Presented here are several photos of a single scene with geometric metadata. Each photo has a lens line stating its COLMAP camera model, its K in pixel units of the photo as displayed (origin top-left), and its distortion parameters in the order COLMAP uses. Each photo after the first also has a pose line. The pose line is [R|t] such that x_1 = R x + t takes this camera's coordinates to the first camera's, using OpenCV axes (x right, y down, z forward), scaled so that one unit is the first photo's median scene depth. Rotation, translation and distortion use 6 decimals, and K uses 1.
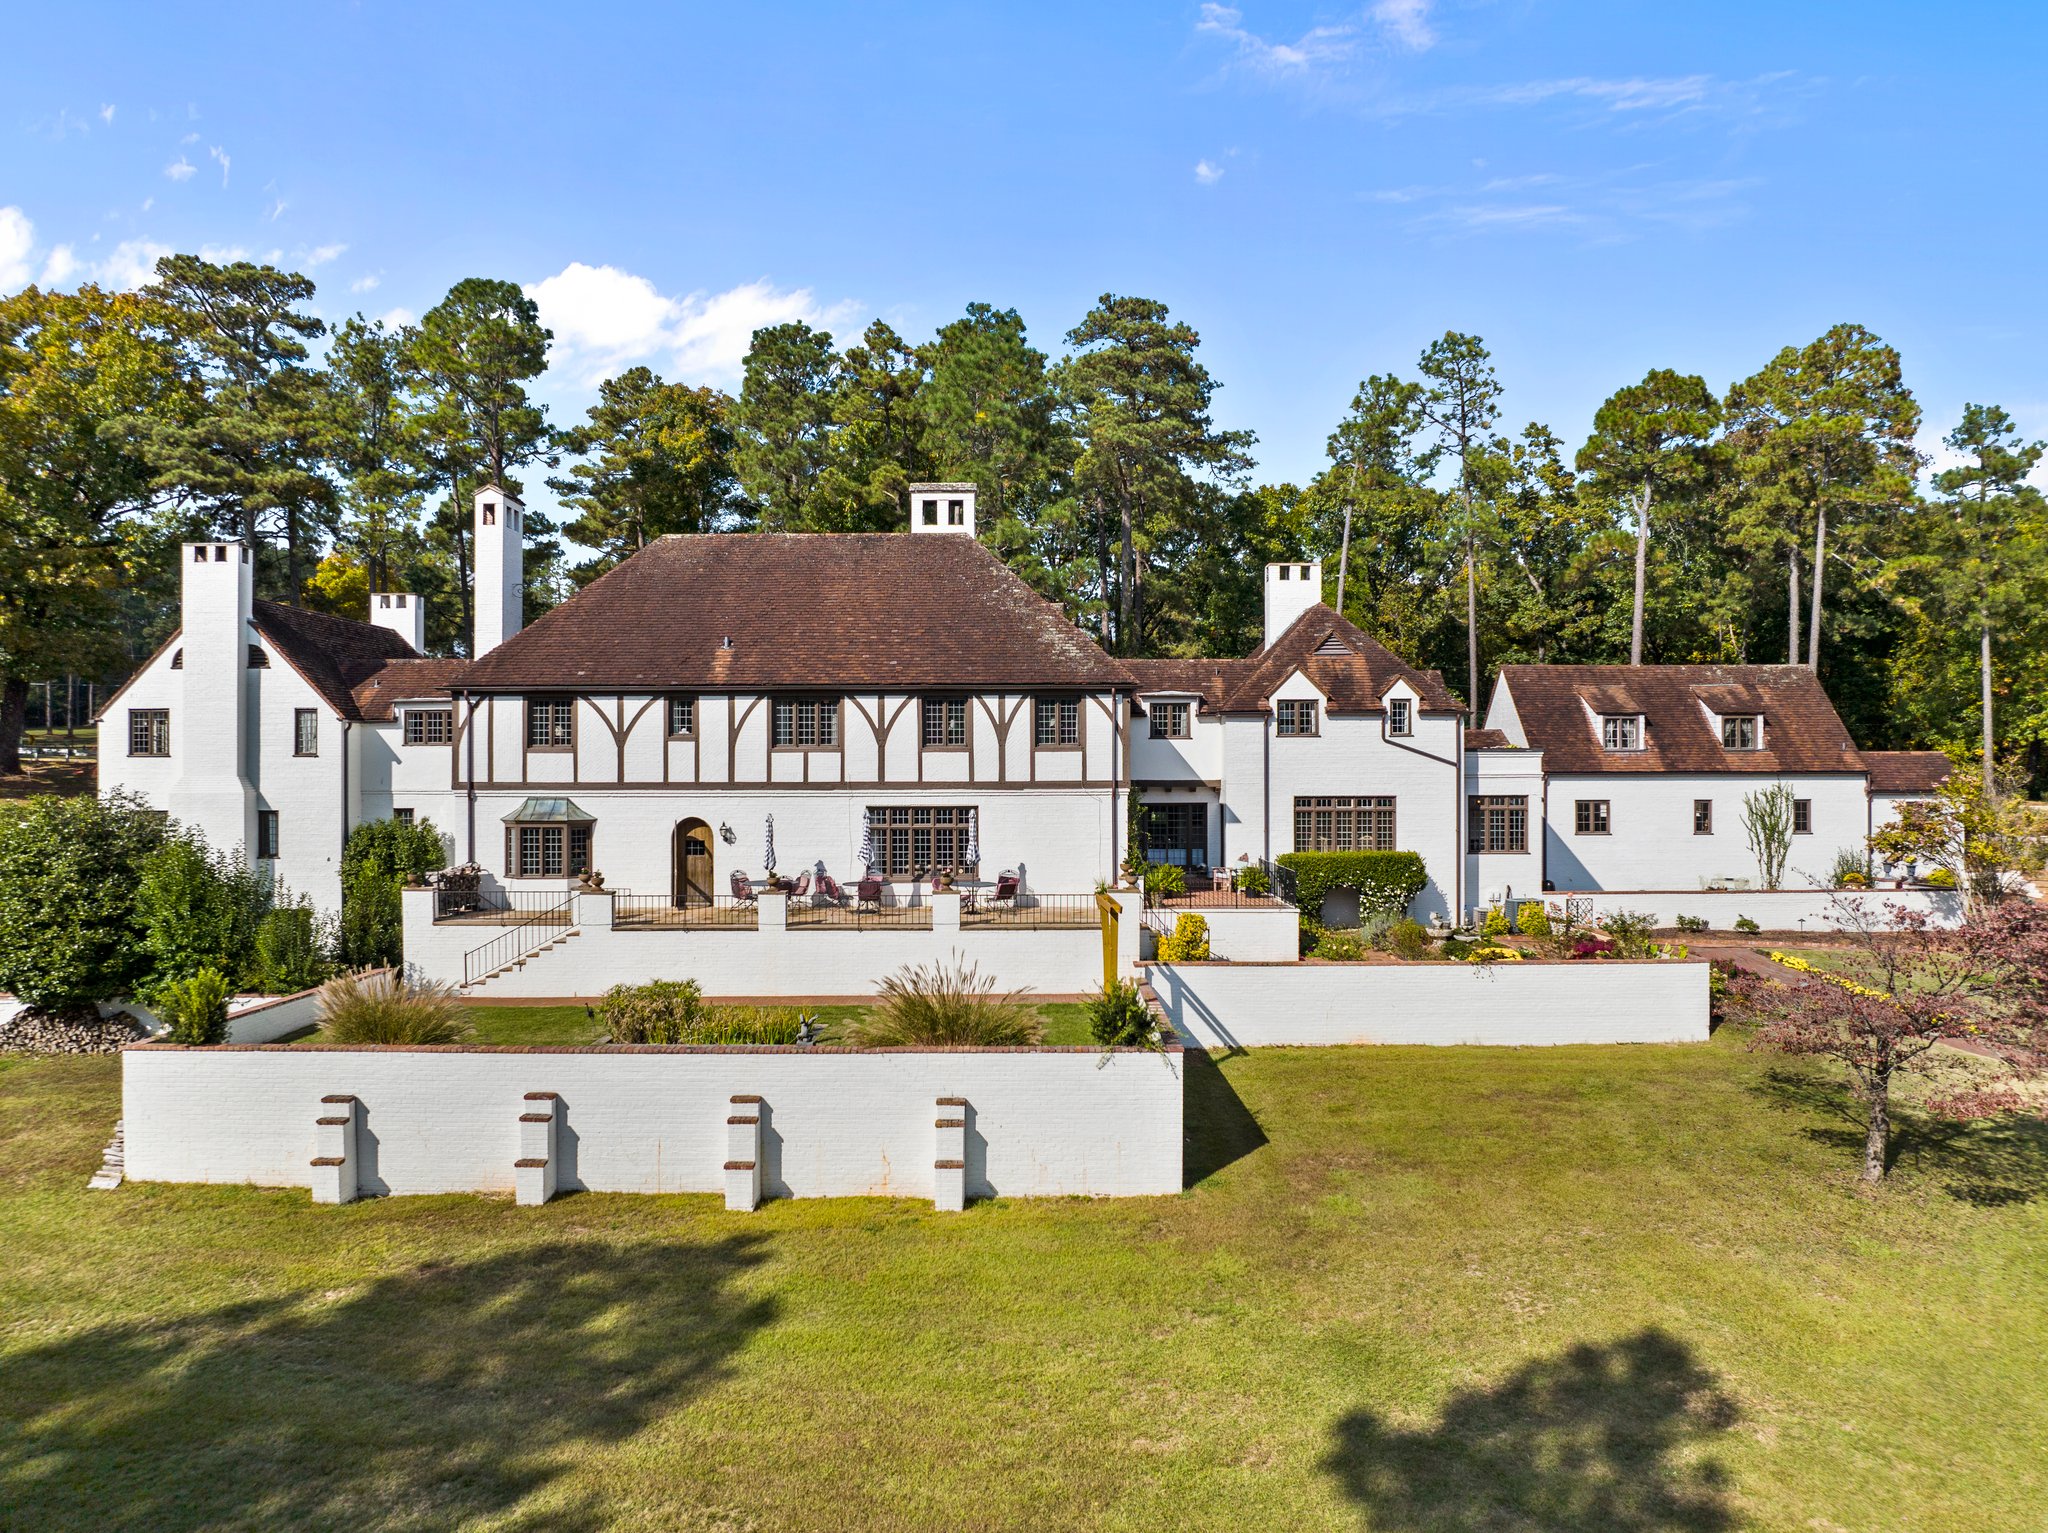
lens RADIAL K [[1446.4, 0, 1023.3], [0, 1446.4, 757.5], [0, 0, 1]] dist [-0.037170, 0.001948]
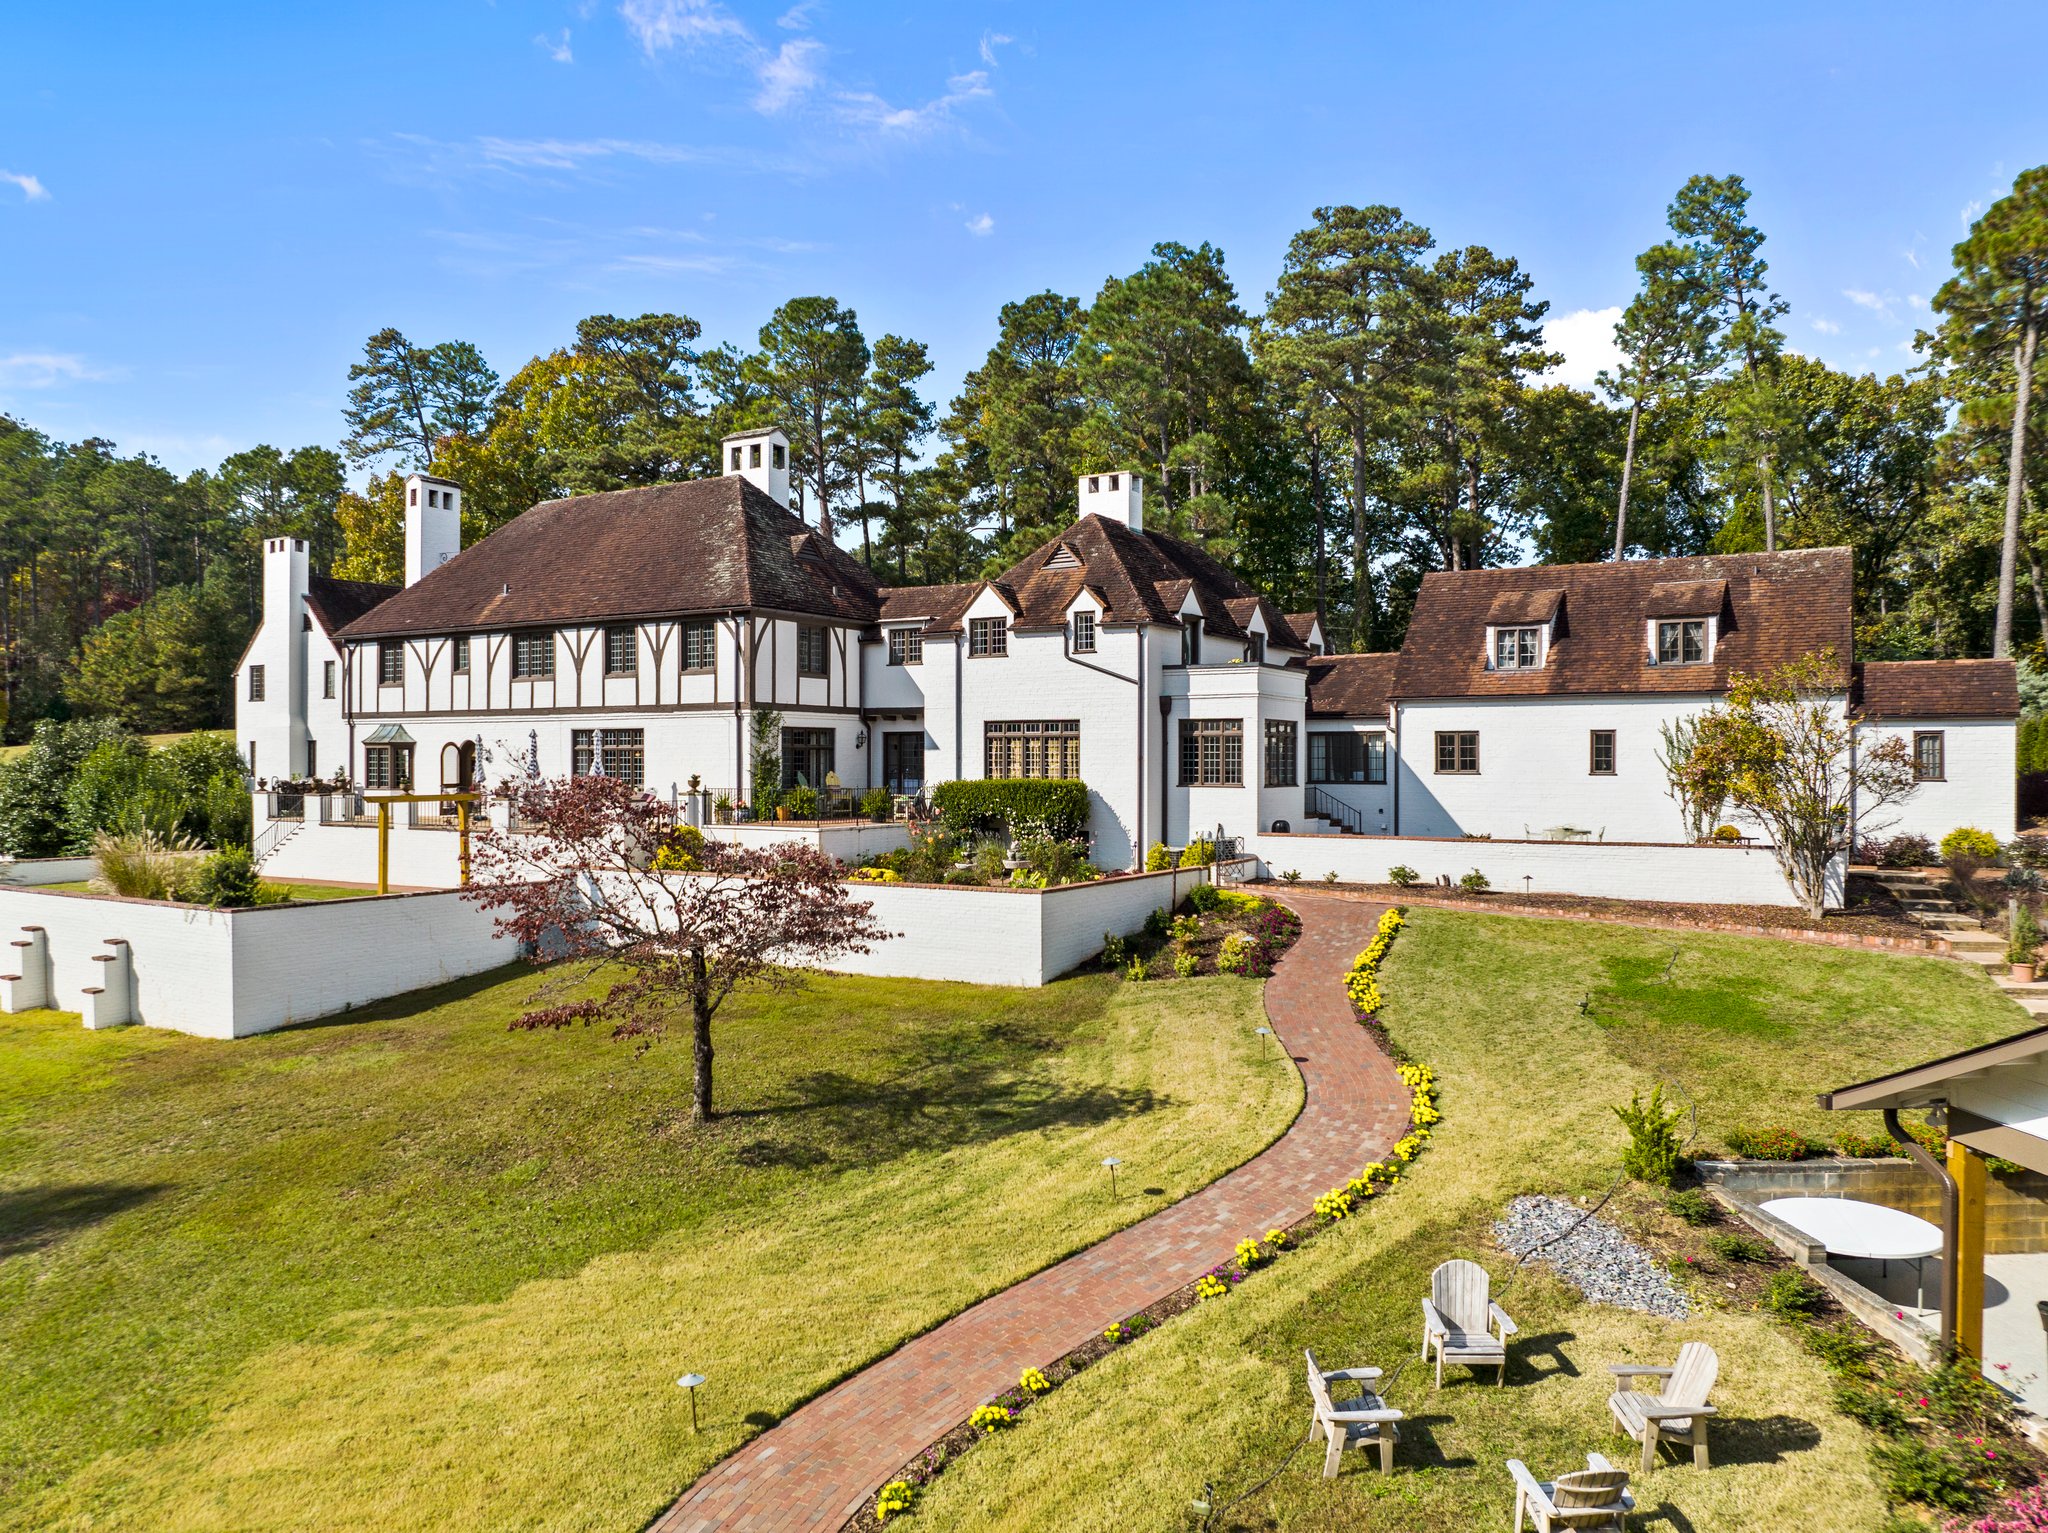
lens RADIAL K [[1446.4, 0, 1029.2], [0, 1446.4, 761.0], [0, 0, 1]] dist [-0.037170, 0.001948]
pose [[0.860751, 0.003214, -0.509016, 0.689589], [0.001358, 0.999962, 0.008609, 0.044784], [0.509025, -0.008102, 0.860714, 0.209286]]
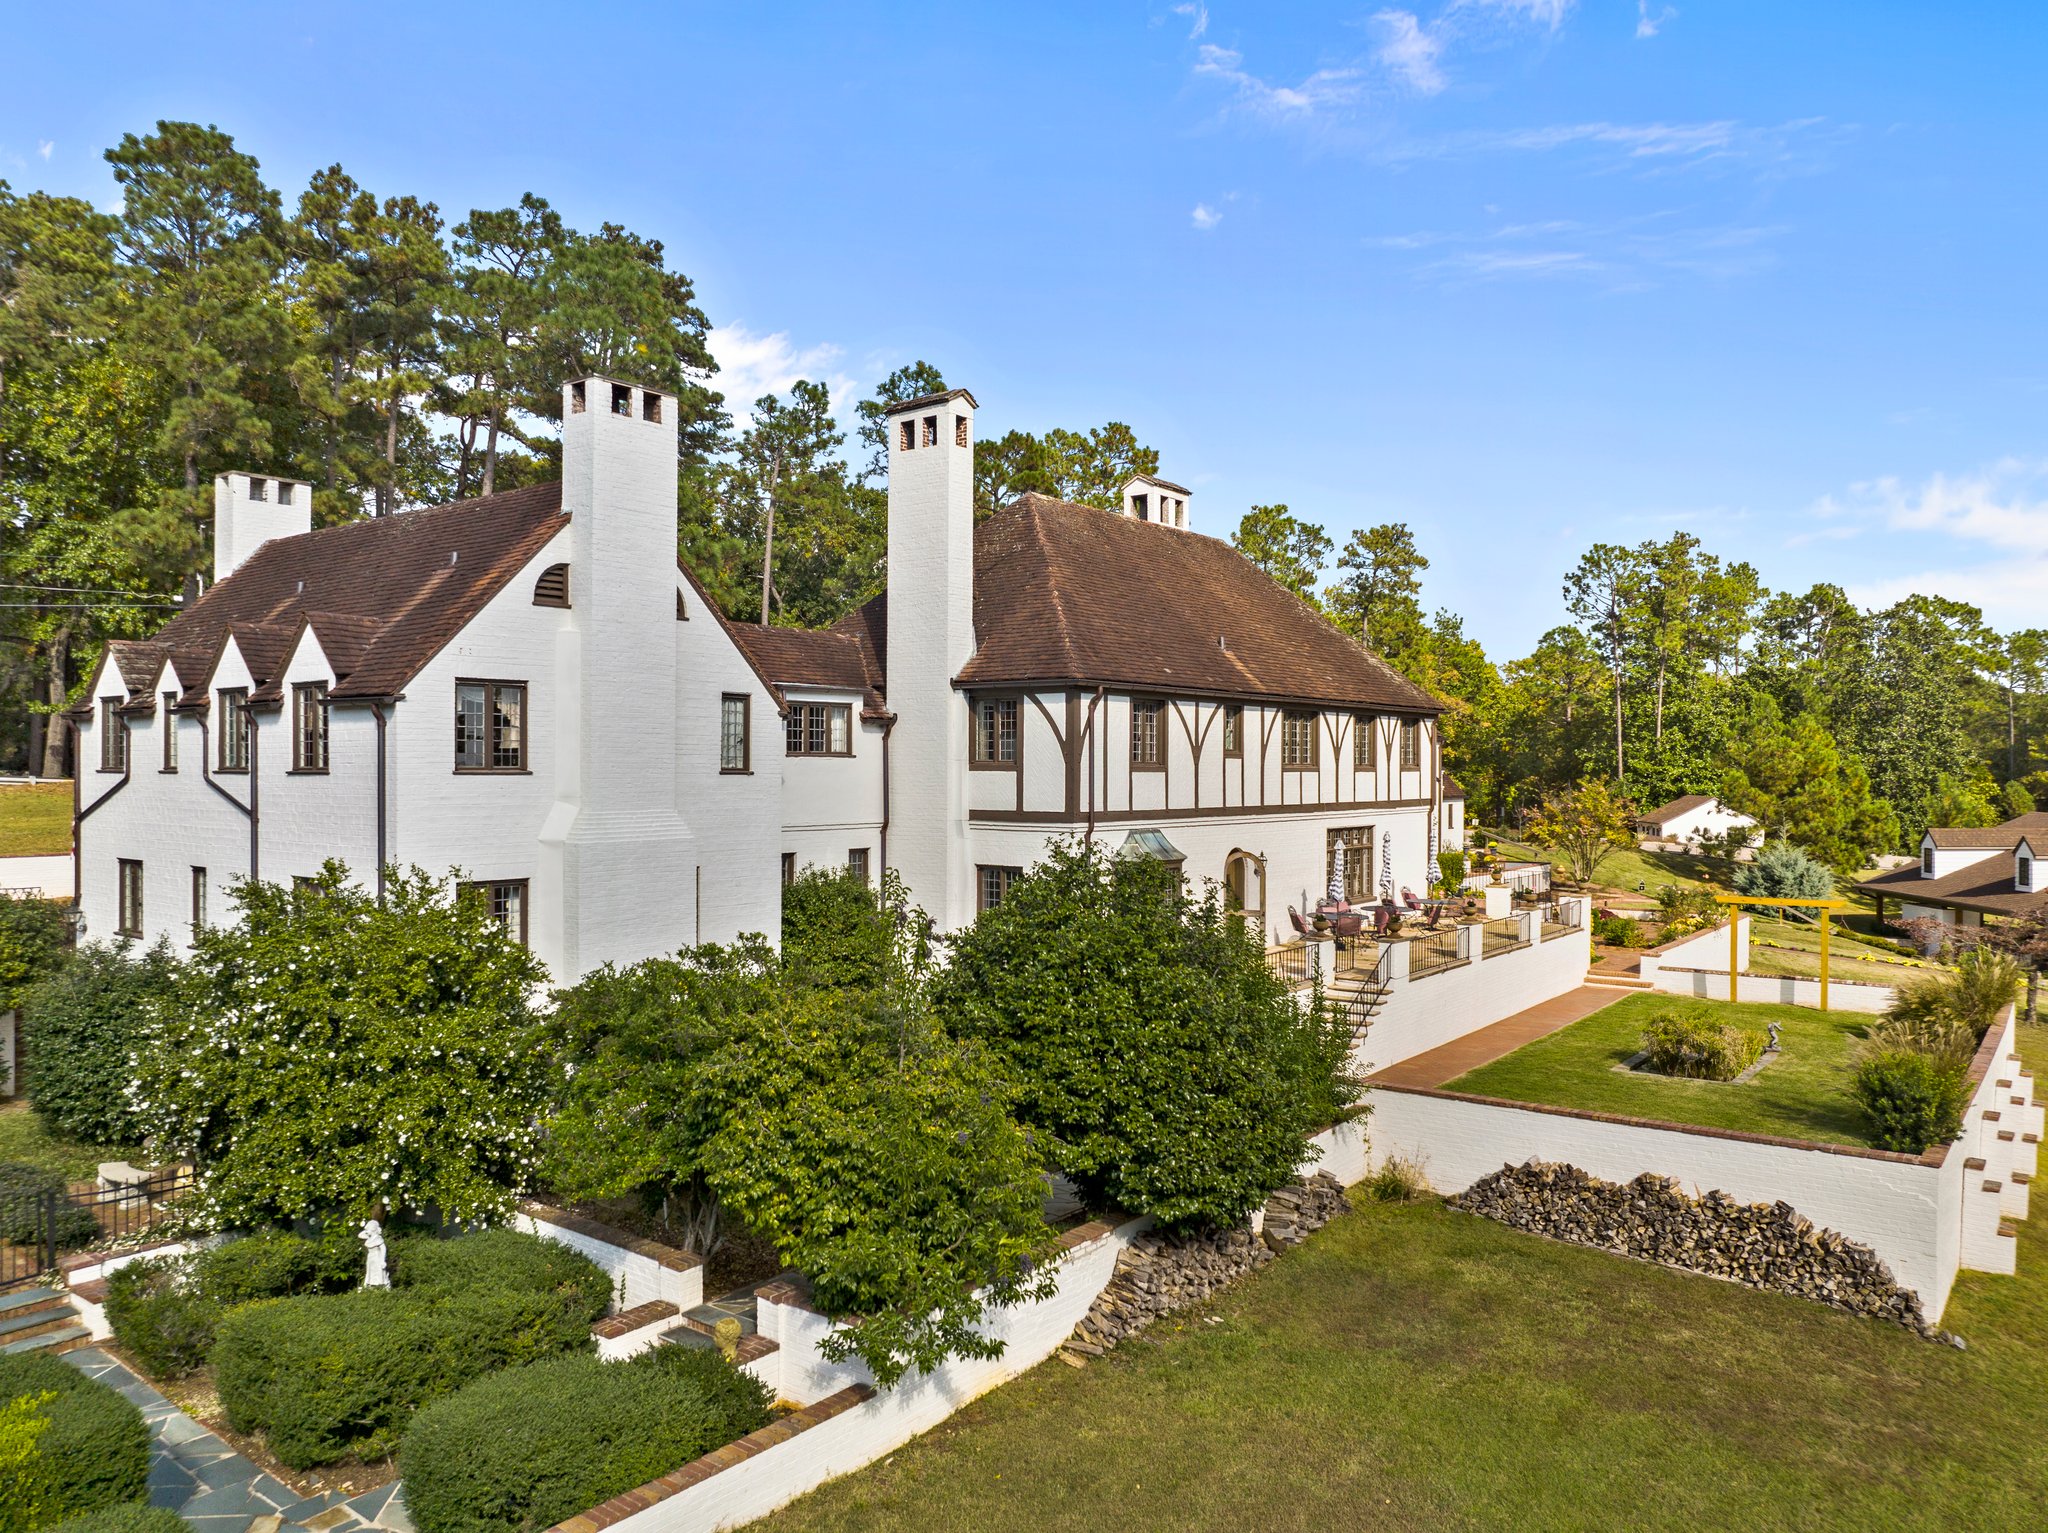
lens RADIAL K [[1446.4, 0, 1031.4], [0, 1446.4, 765.7], [0, 0, 1]] dist [-0.037170, 0.001948]
pose [[0.600595, 0.005184, 0.799536, -0.897693], [-0.011467, 0.999932, 0.002131, -0.006784], [-0.799471, -0.010448, 0.600614, 0.536330]]
